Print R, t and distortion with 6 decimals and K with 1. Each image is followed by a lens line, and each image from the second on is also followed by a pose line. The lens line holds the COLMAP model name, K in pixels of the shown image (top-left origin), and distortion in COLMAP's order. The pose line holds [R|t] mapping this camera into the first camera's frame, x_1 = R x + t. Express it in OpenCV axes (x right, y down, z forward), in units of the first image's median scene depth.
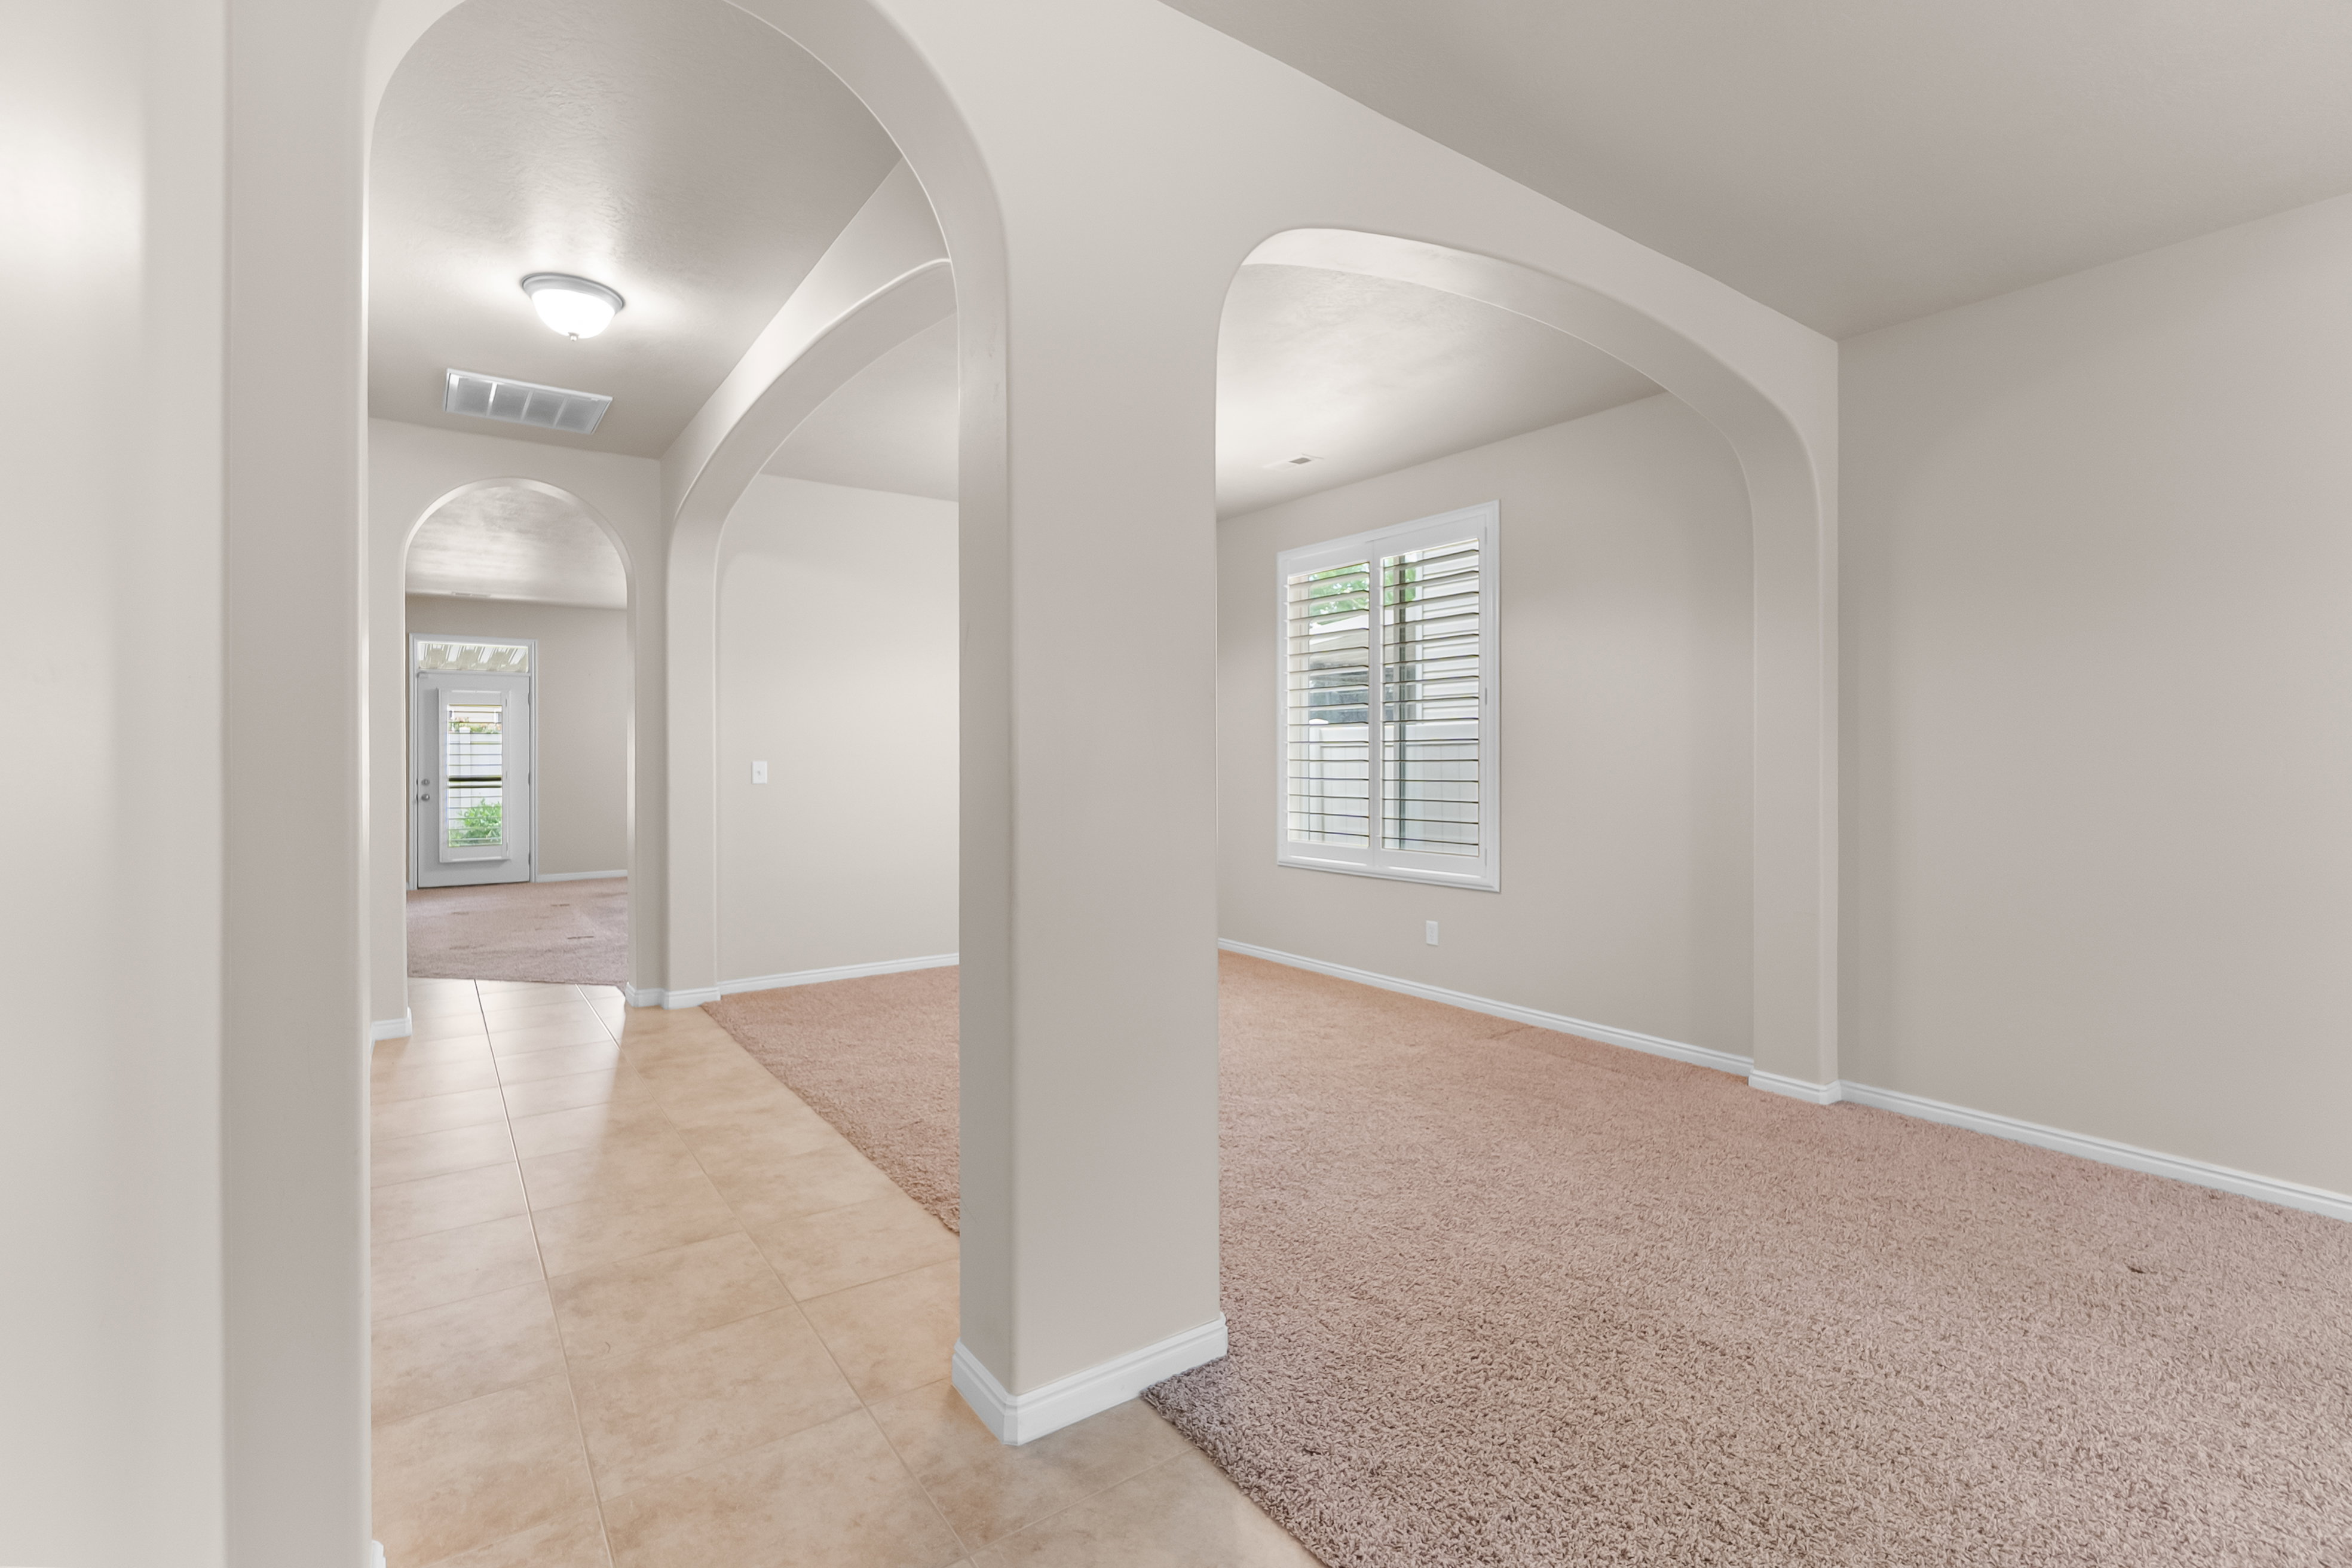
lens RADIAL K [[1056.7, 0, 1166.2], [0, 1056.7, 776.2], [0, 0, 1]] dist [-0.000735, -0.000668]
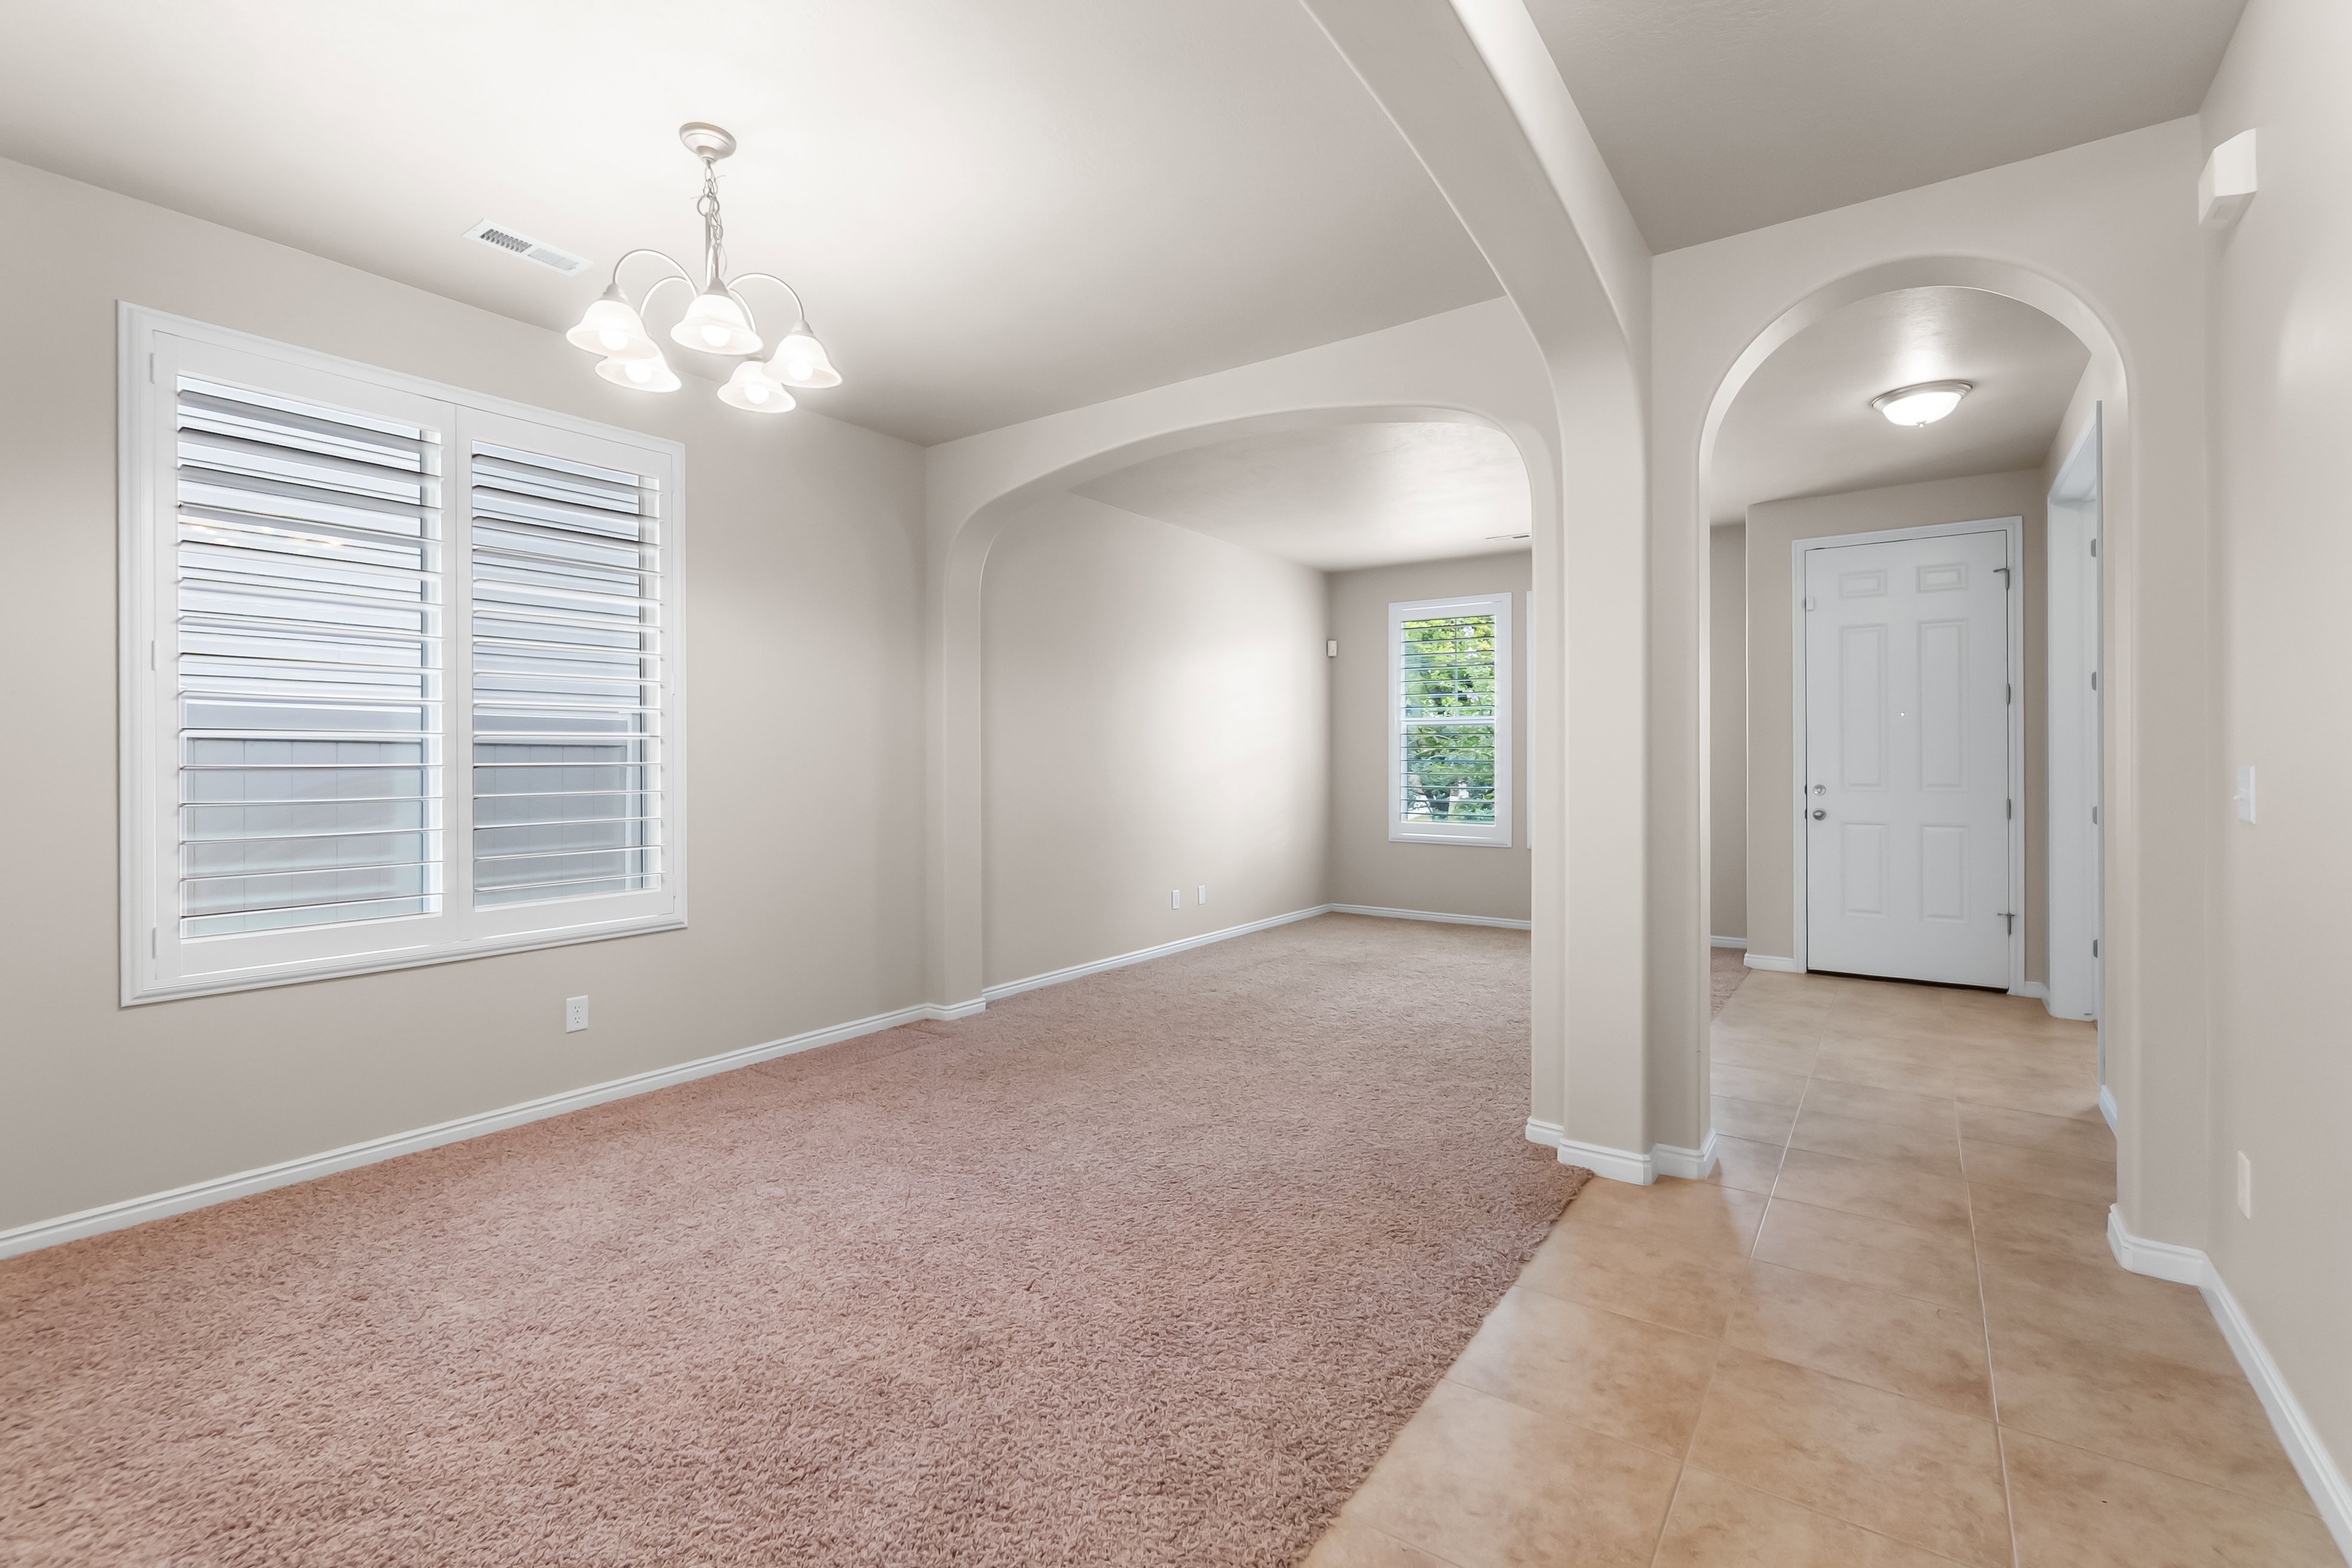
lens RADIAL K [[1056.7, 0, 1169.1], [0, 1056.7, 764.9], [0, 0, 1]] dist [-0.000735, -0.000668]
pose [[-0.333659, -0.003418, 0.942688, -0.921769], [0.026602, 0.999561, 0.013039, -0.023473], [-0.942318, 0.029428, -0.333422, 1.504773]]
